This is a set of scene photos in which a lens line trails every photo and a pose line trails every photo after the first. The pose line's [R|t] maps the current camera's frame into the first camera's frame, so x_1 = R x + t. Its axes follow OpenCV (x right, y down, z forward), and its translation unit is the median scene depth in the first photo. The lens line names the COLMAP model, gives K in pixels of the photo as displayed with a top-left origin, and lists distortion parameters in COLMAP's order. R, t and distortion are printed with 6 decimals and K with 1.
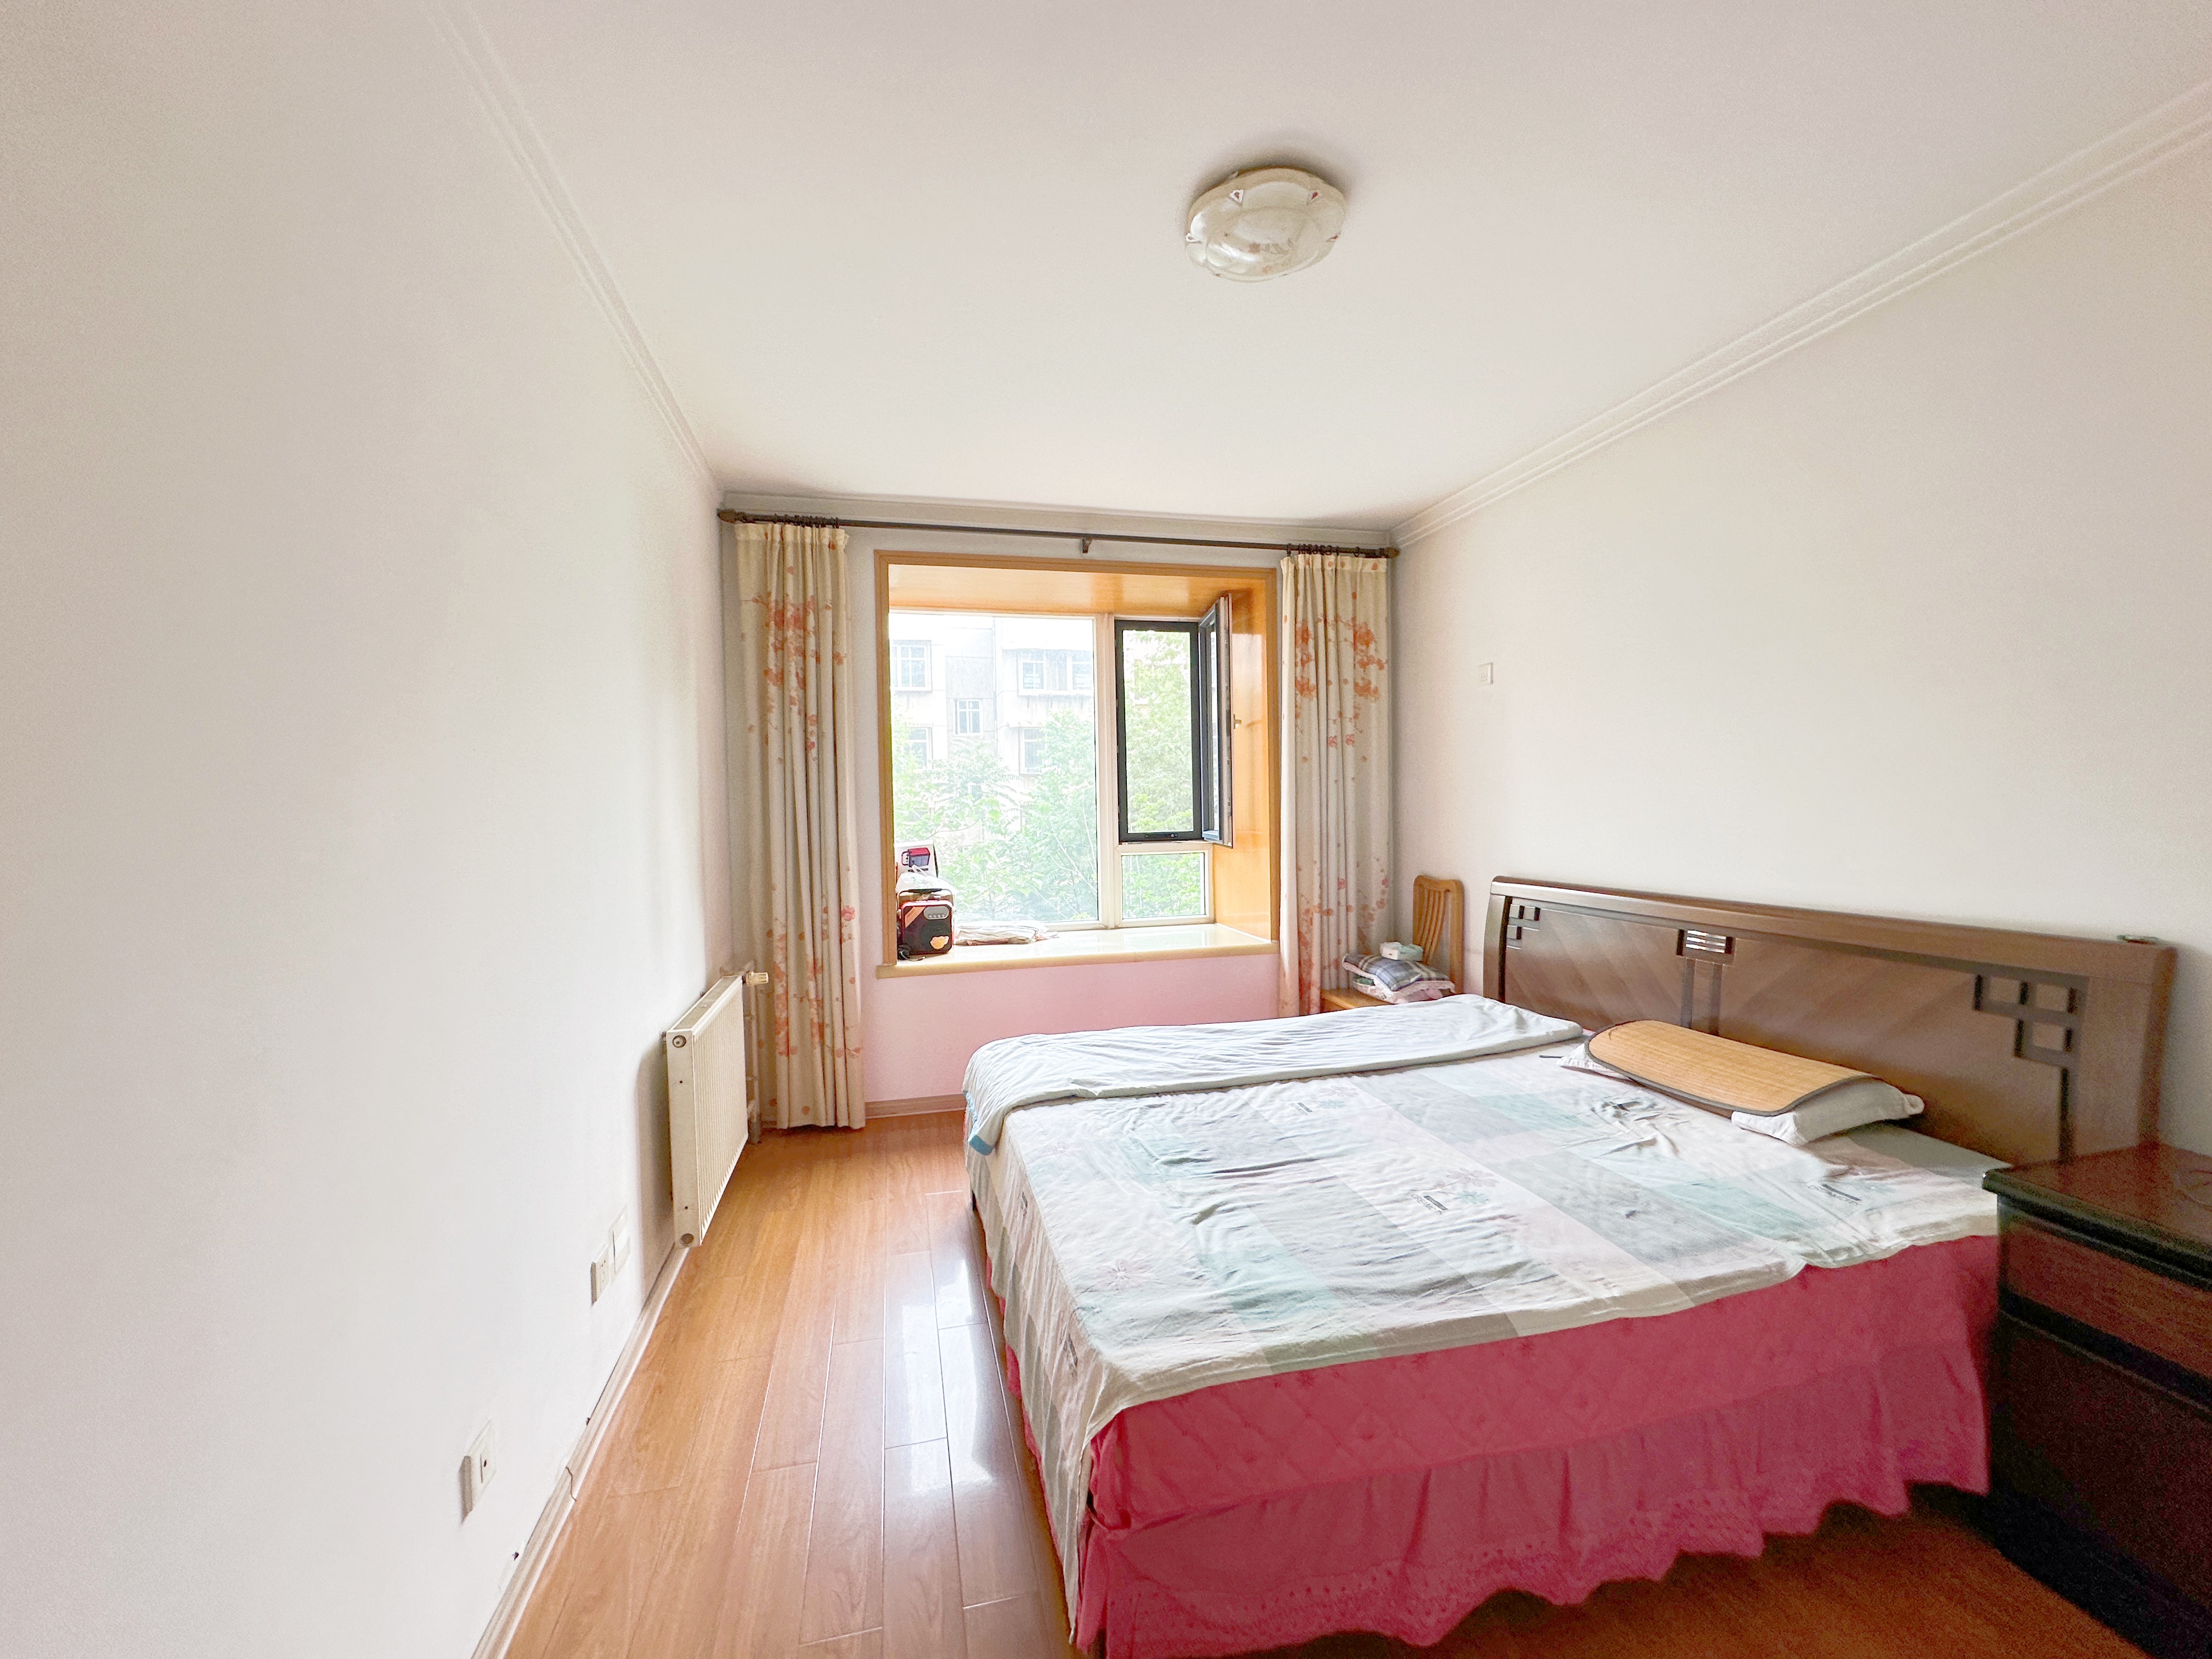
lens RADIAL K [[878.5, 0, 1106.0], [0, 878.5, 829.5], [0, 0, 1]] dist [0.000446, 0.000002]
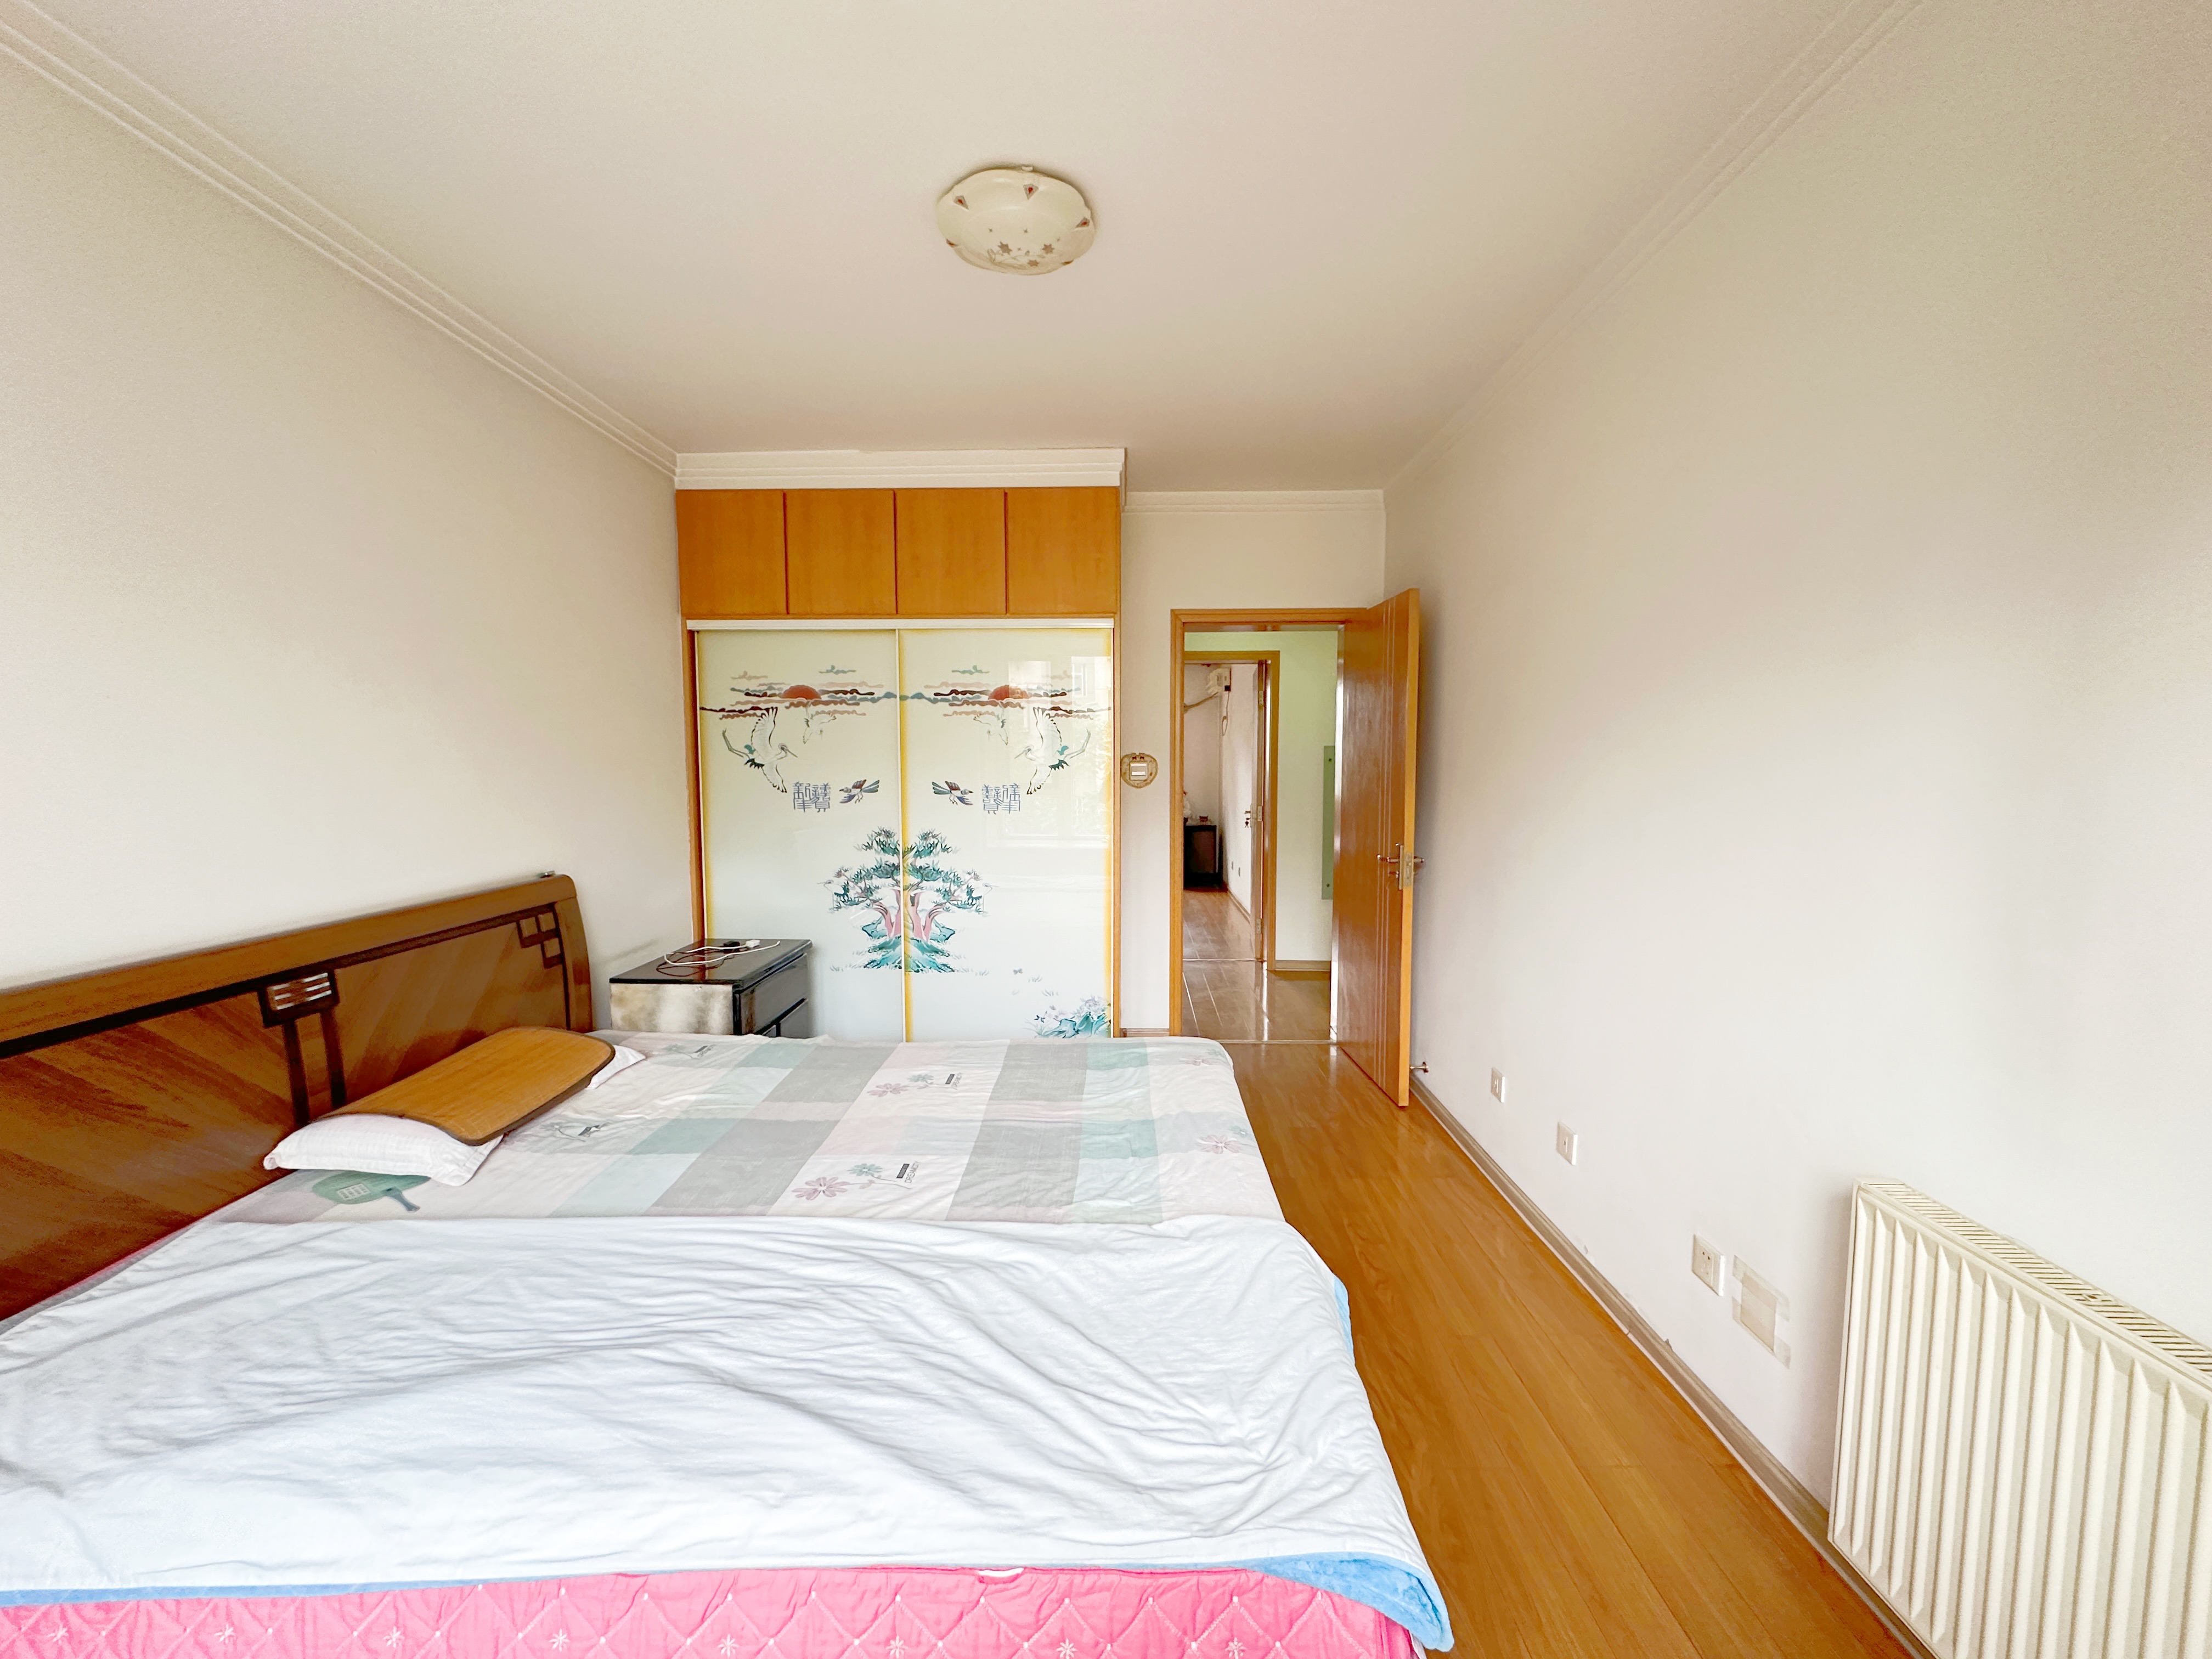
lens RADIAL K [[878.5, 0, 1106.0], [0, 878.5, 829.5], [0, 0, 1]] dist [0.000446, 0.000002]
pose [[-0.965260, -0.000275, 0.261290, -0.195673], [0.027745, 0.994238, 0.103542, -0.083953], [-0.259813, 0.107194, -0.959691, 2.044987]]
